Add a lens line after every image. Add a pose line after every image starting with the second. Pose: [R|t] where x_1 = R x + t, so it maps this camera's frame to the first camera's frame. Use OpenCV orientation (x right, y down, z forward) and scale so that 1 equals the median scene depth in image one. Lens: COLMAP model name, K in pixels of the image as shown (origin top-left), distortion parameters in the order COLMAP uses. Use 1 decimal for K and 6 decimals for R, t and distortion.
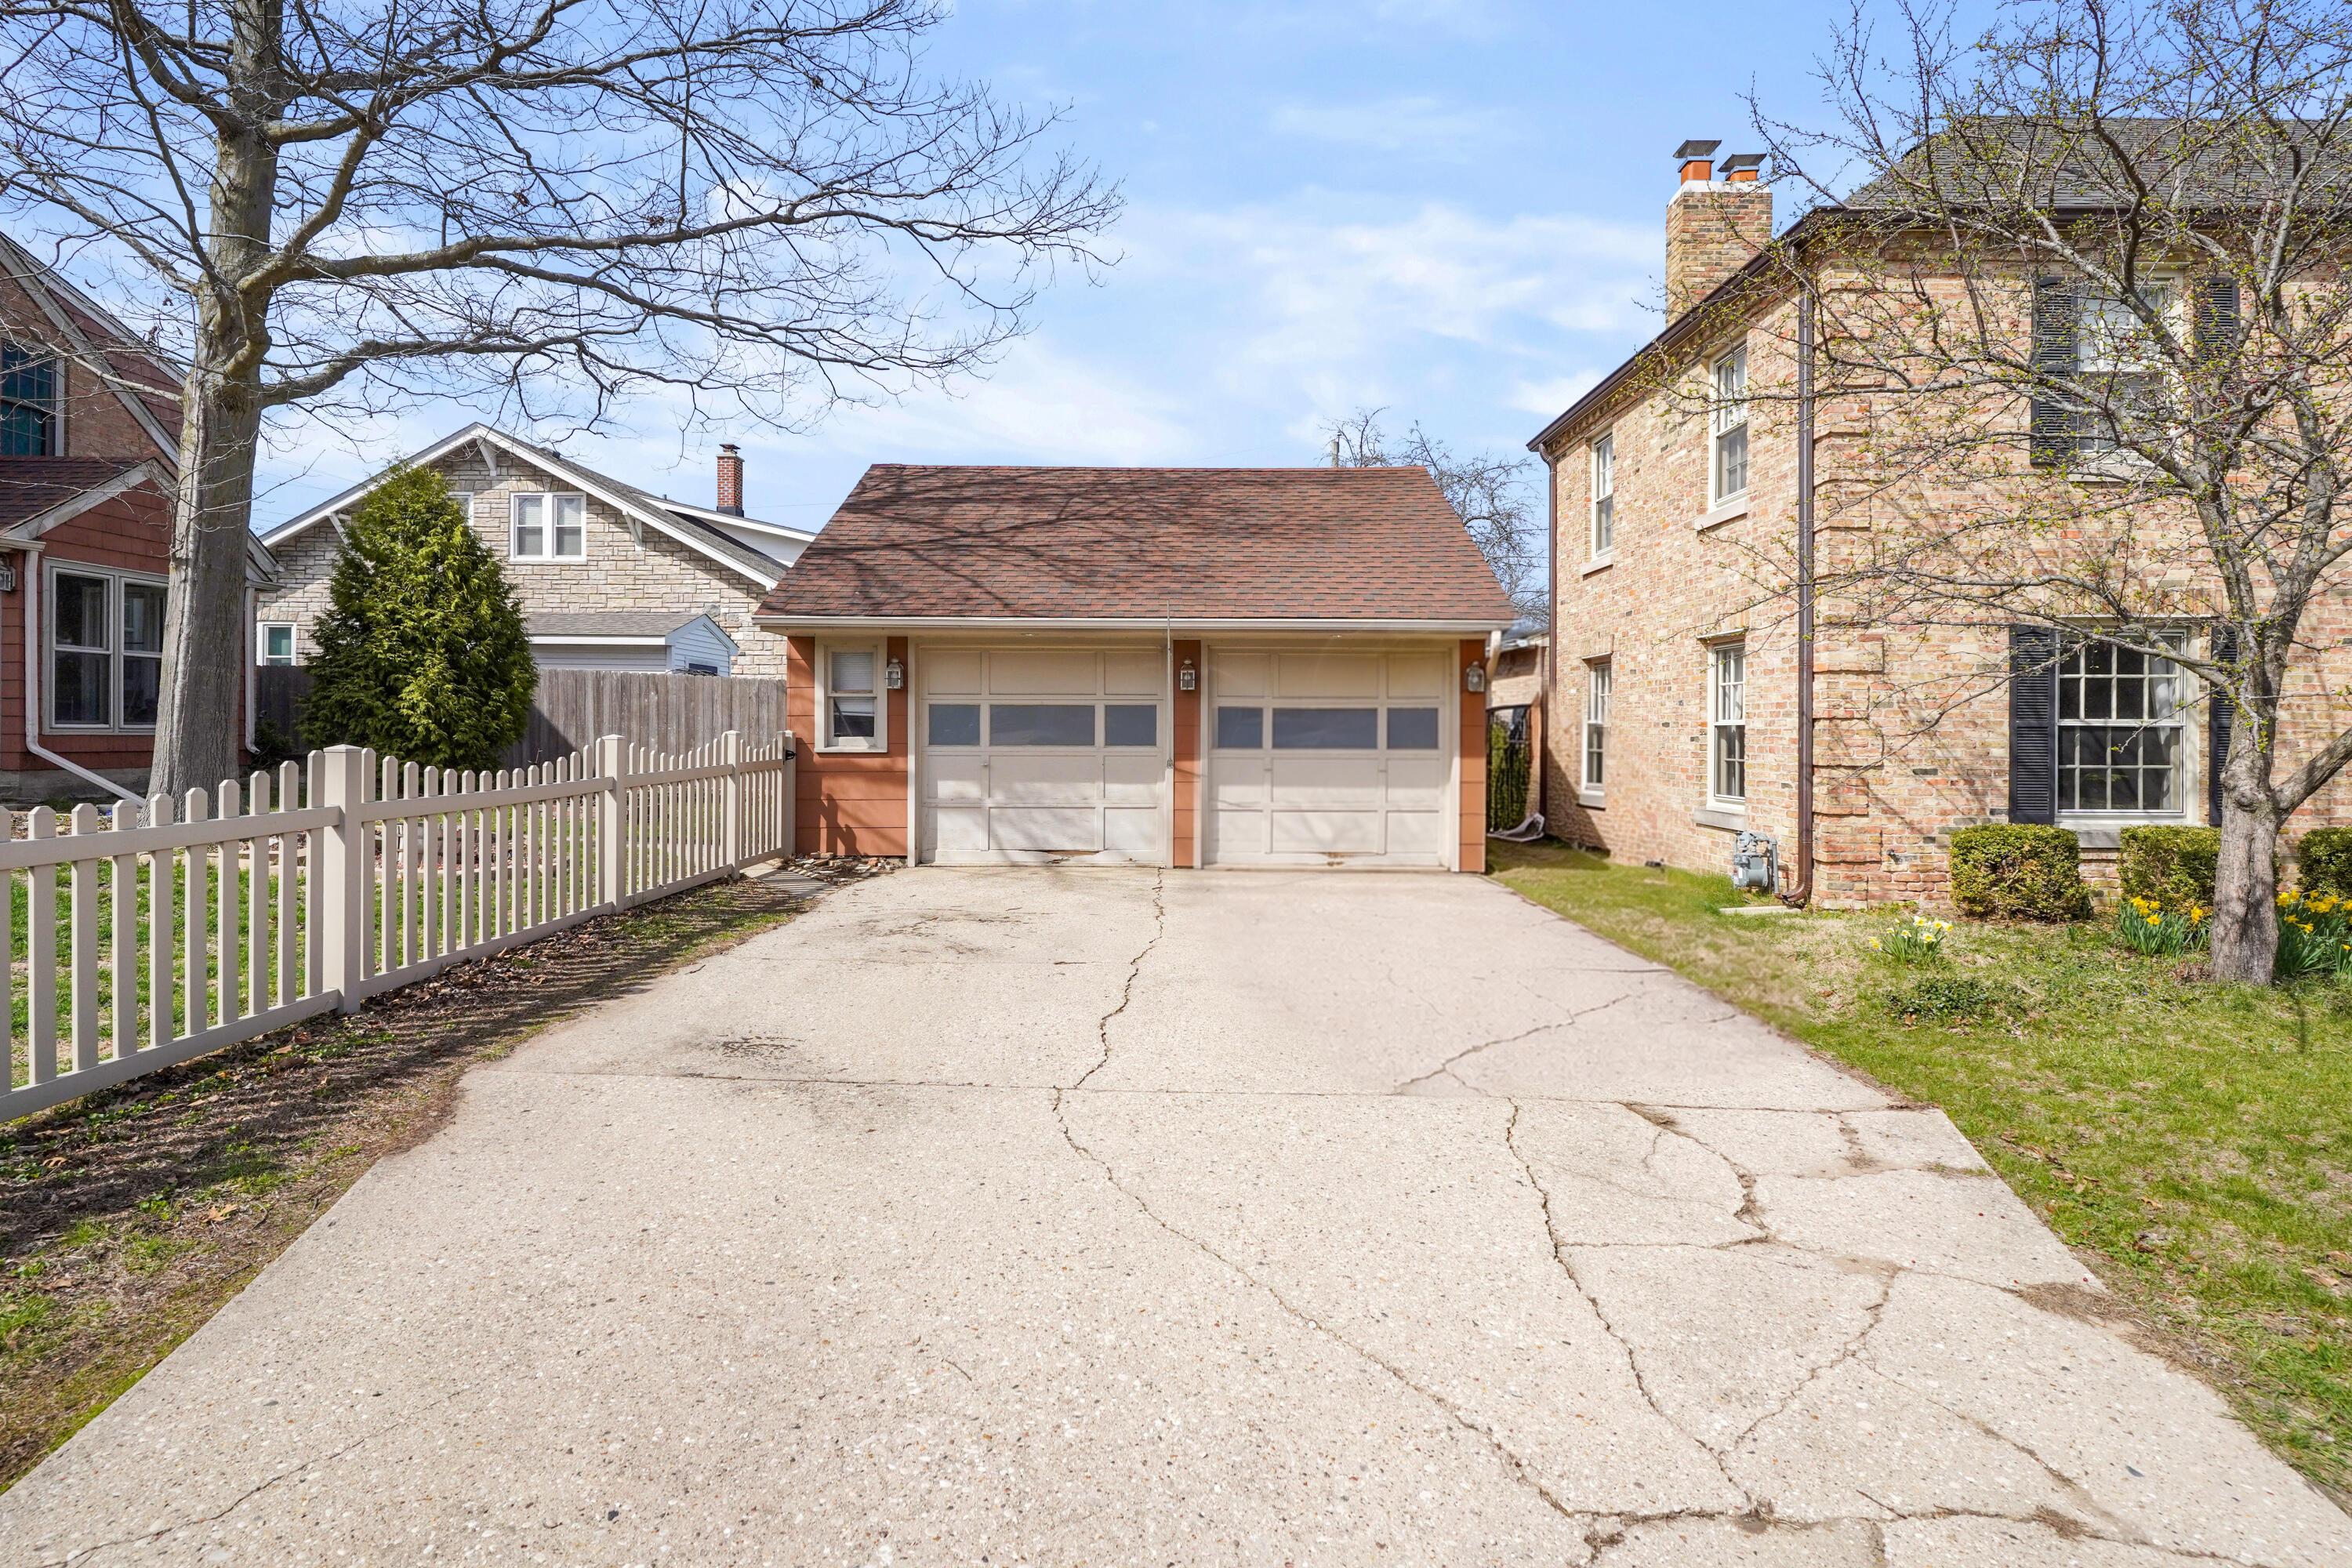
lens RADIAL K [[1148.5, 0, 1165.9], [0, 1148.5, 727.3], [0, 0, 1]] dist [-0.012599, -0.000381]
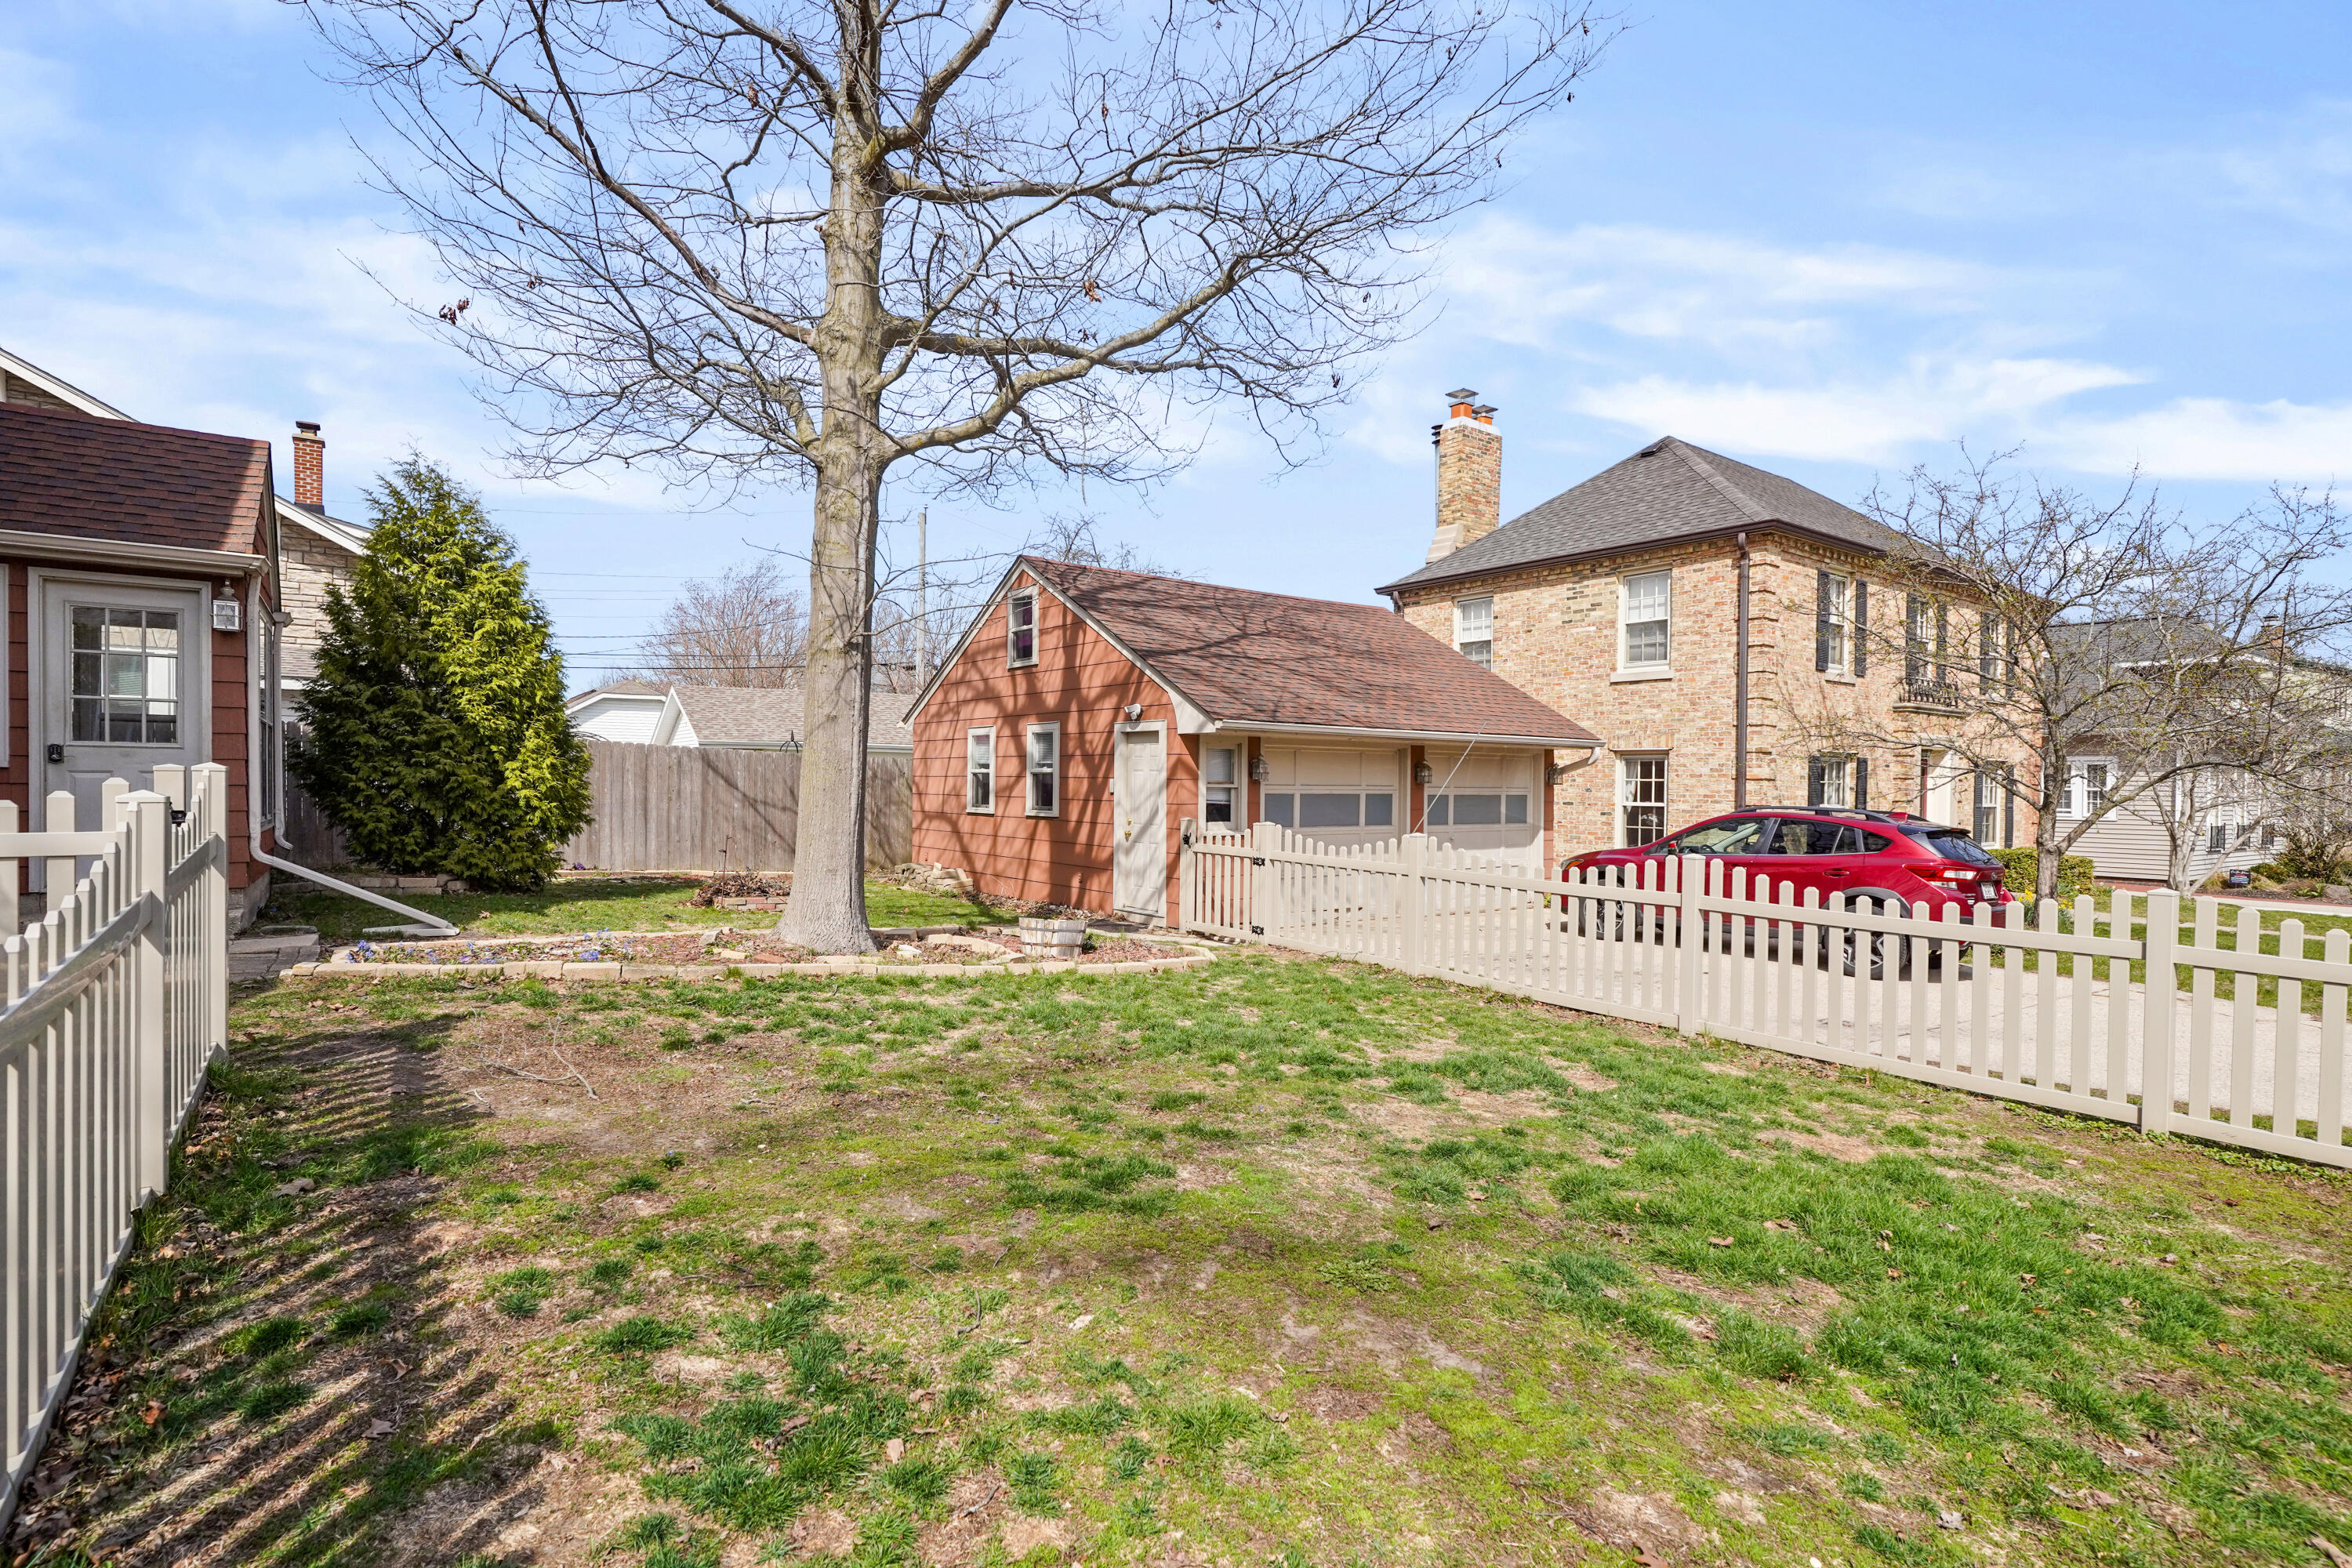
lens RADIAL K [[1143.9, 0, 1176.0], [0, 1143.9, 784.0], [0, 0, 1]] dist [0.000663, 0.000619]
pose [[0.803286, 0.002127, 0.595590, -1.001252], [-0.007166, 0.999956, 0.006093, -0.036265], [-0.595550, -0.009163, 0.803266, 0.088207]]
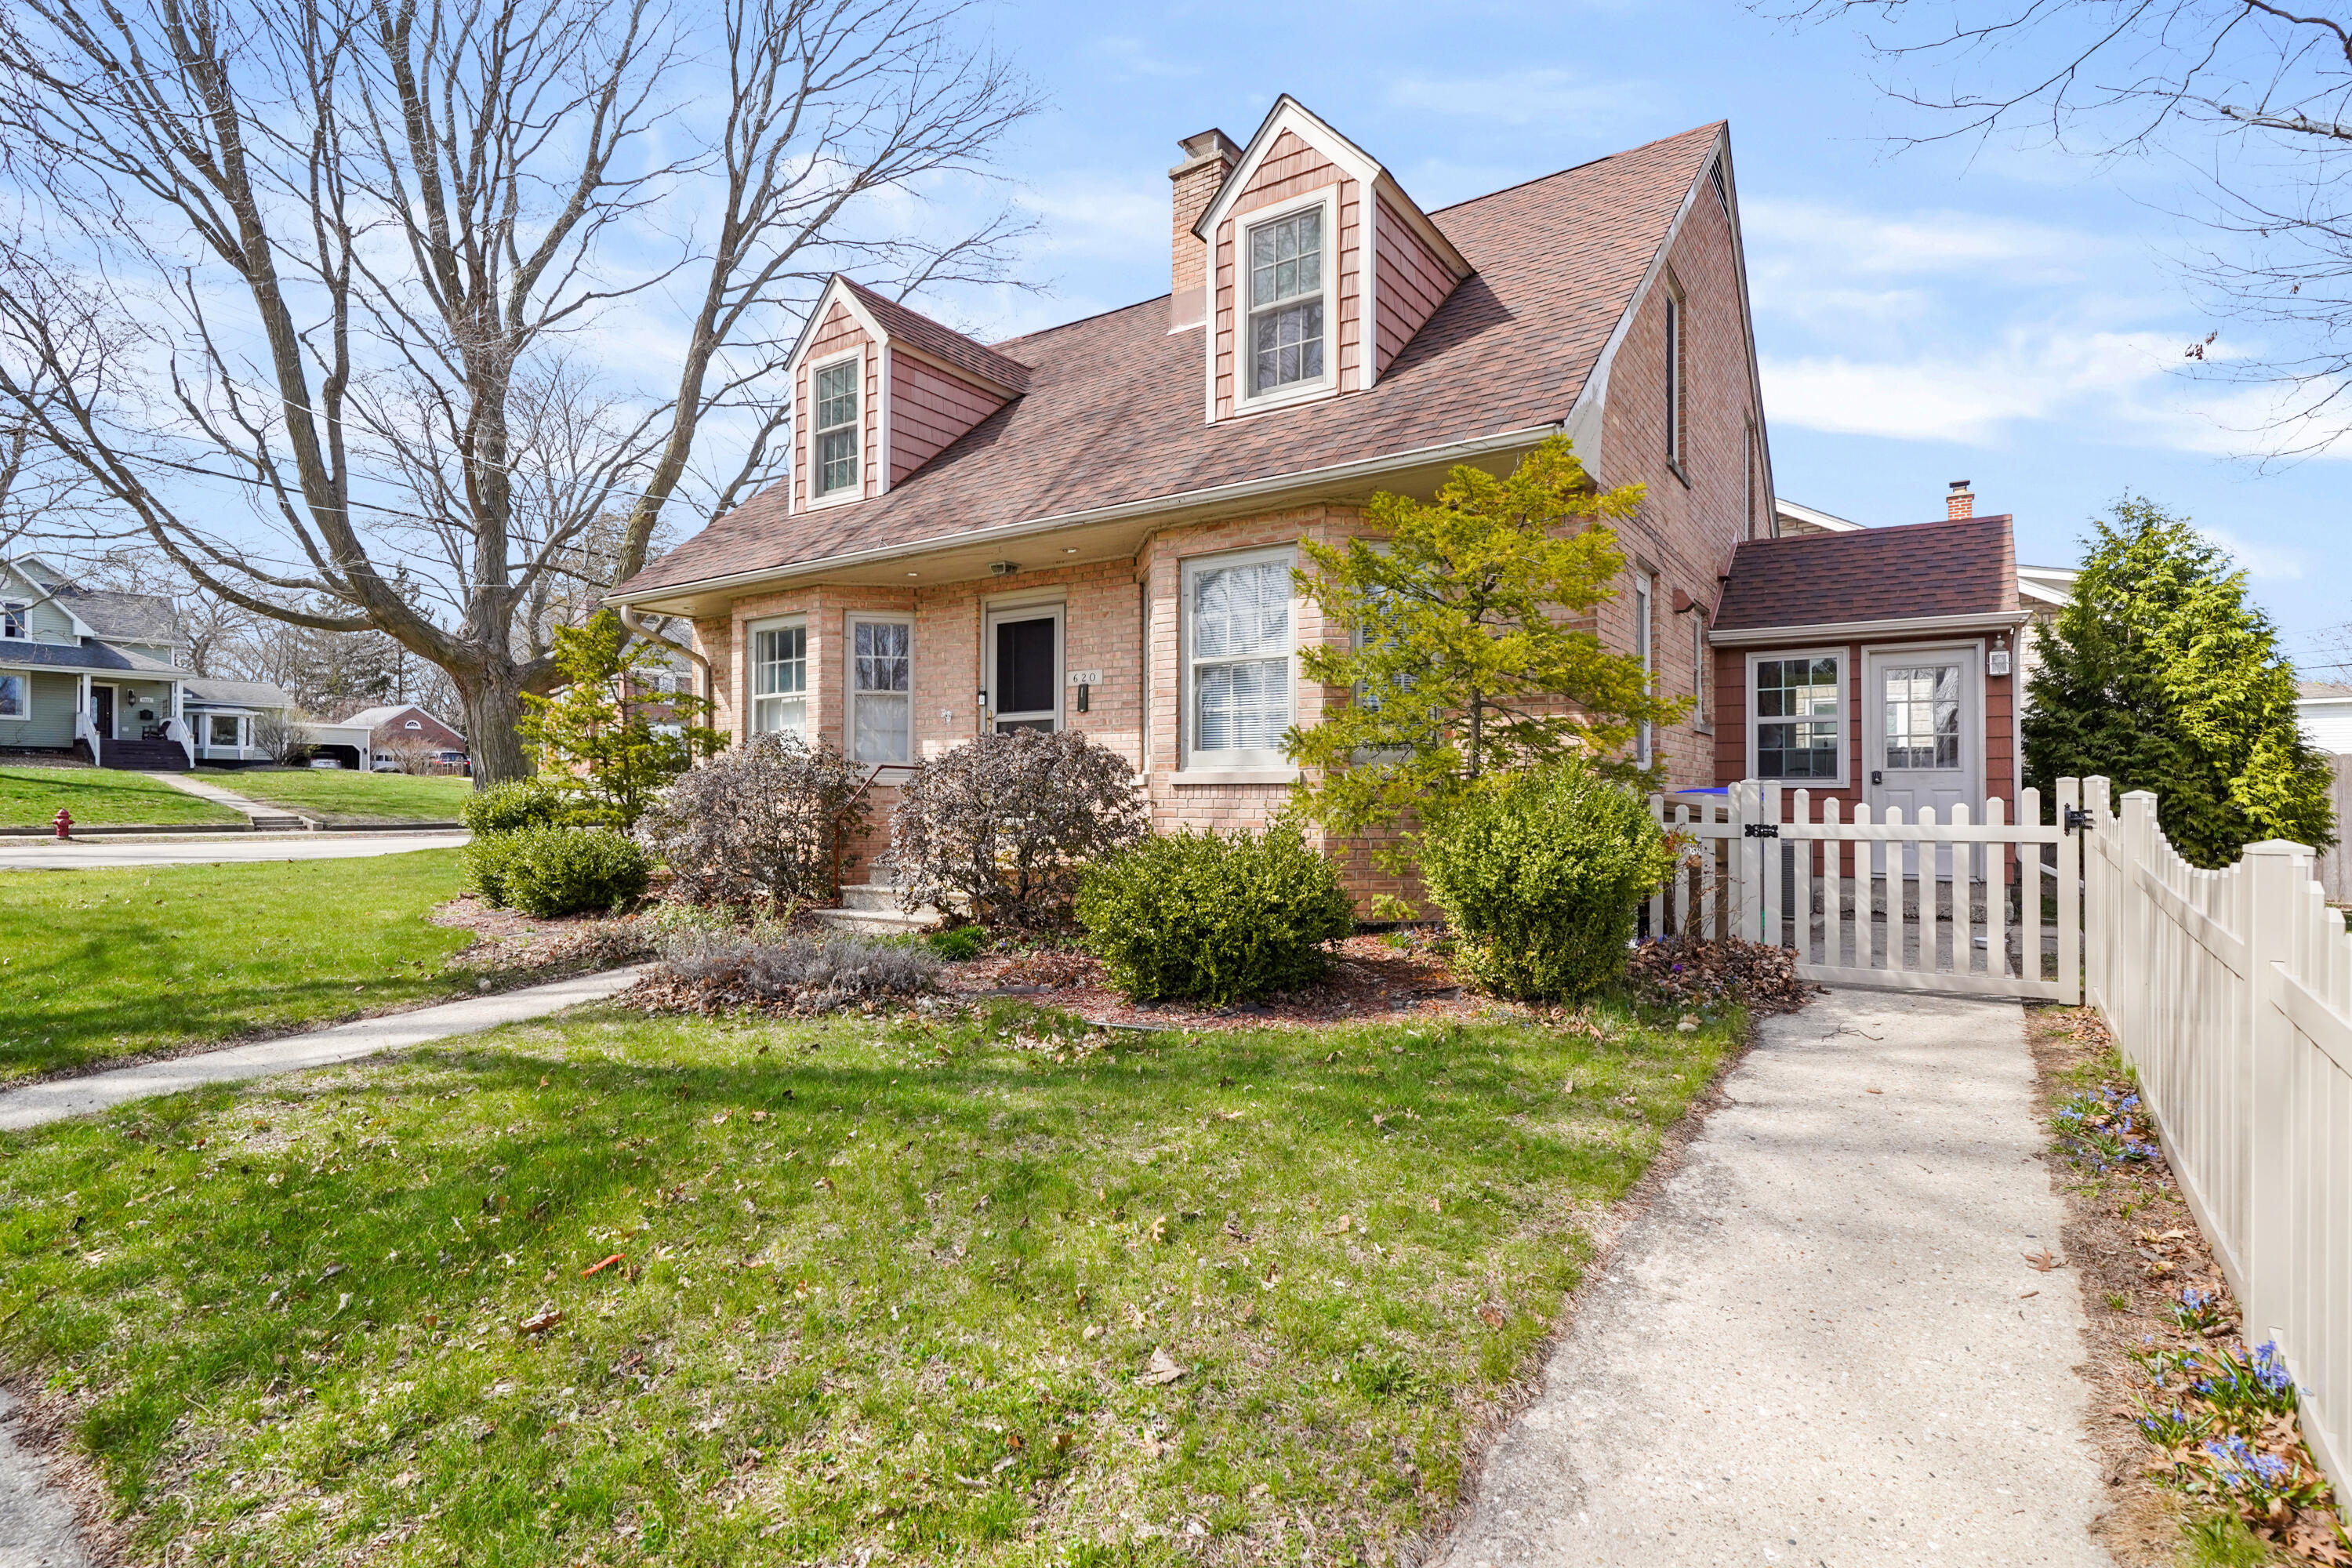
lens RADIAL K [[1132.3, 0, 1175.8], [0, 1132.3, 791.7], [0, 0, 1]] dist [-0.000242, -0.000260]
pose [[0.837488, -0.005723, -0.546426, -1.109091], [0.002062, 0.999971, -0.007314, -0.027865], [0.546452, 0.004999, 0.837475, -0.069084]]
